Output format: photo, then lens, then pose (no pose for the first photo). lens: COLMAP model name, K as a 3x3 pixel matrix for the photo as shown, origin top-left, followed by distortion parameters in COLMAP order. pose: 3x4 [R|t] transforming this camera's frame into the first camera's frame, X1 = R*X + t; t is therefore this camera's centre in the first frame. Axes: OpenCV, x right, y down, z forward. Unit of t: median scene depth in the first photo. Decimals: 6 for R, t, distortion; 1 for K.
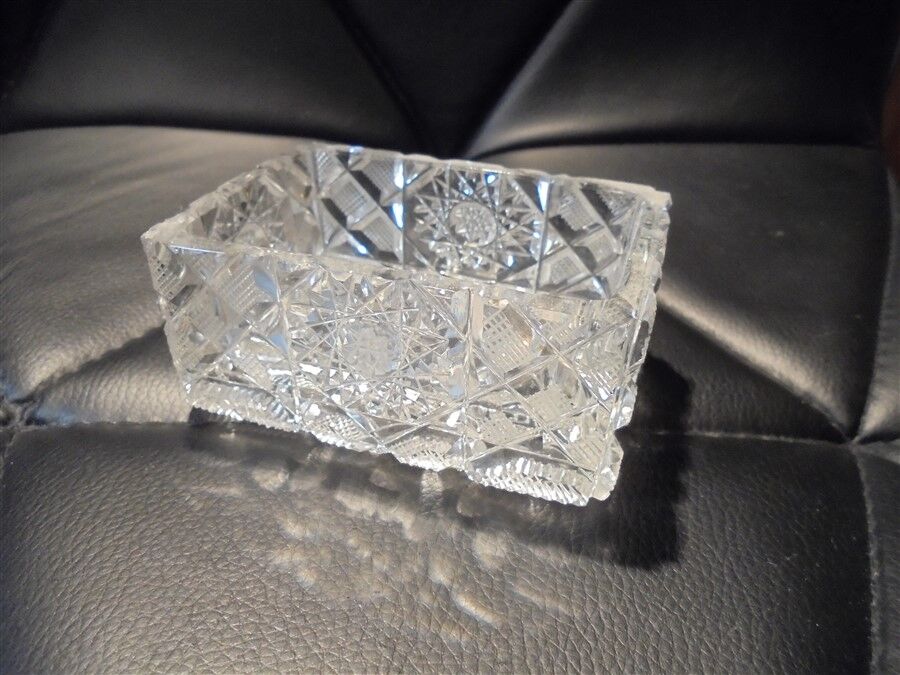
lens RADIAL K [[759.3, 0, 450.0], [0, 759.3, 337.5], [0, 0, 1]] dist [-0.157105, 0.086451]
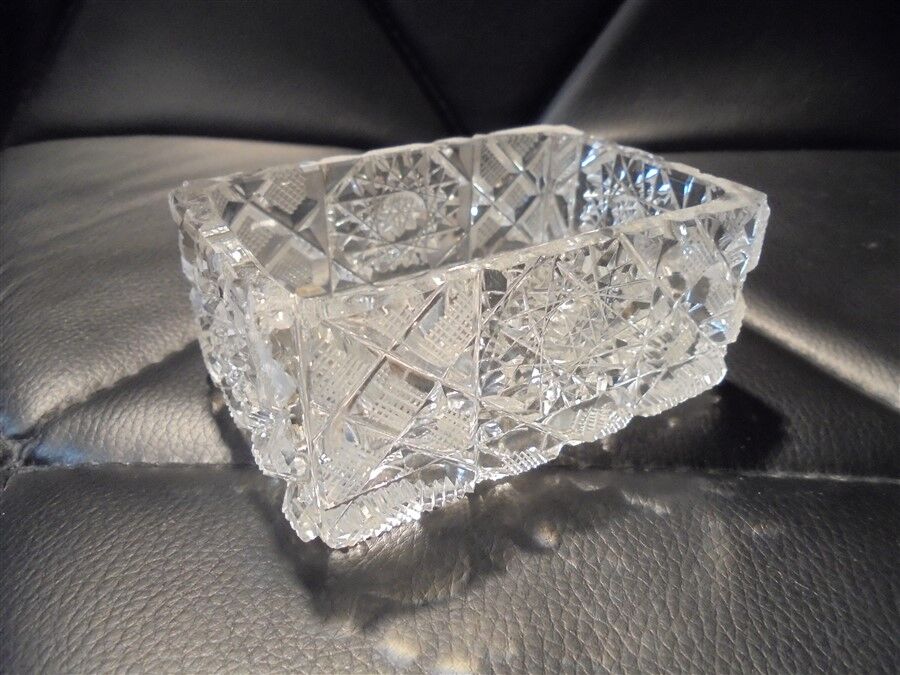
lens RADIAL K [[759.3, 0, 450.0], [0, 759.3, 337.5], [0, 0, 1]] dist [-0.157105, 0.086451]
pose [[0.999642, -0.001098, -0.026737, -0.057302], [0.000260, 0.999509, -0.031319, -0.002251], [0.026758, 0.031301, 0.999152, 0.146663]]
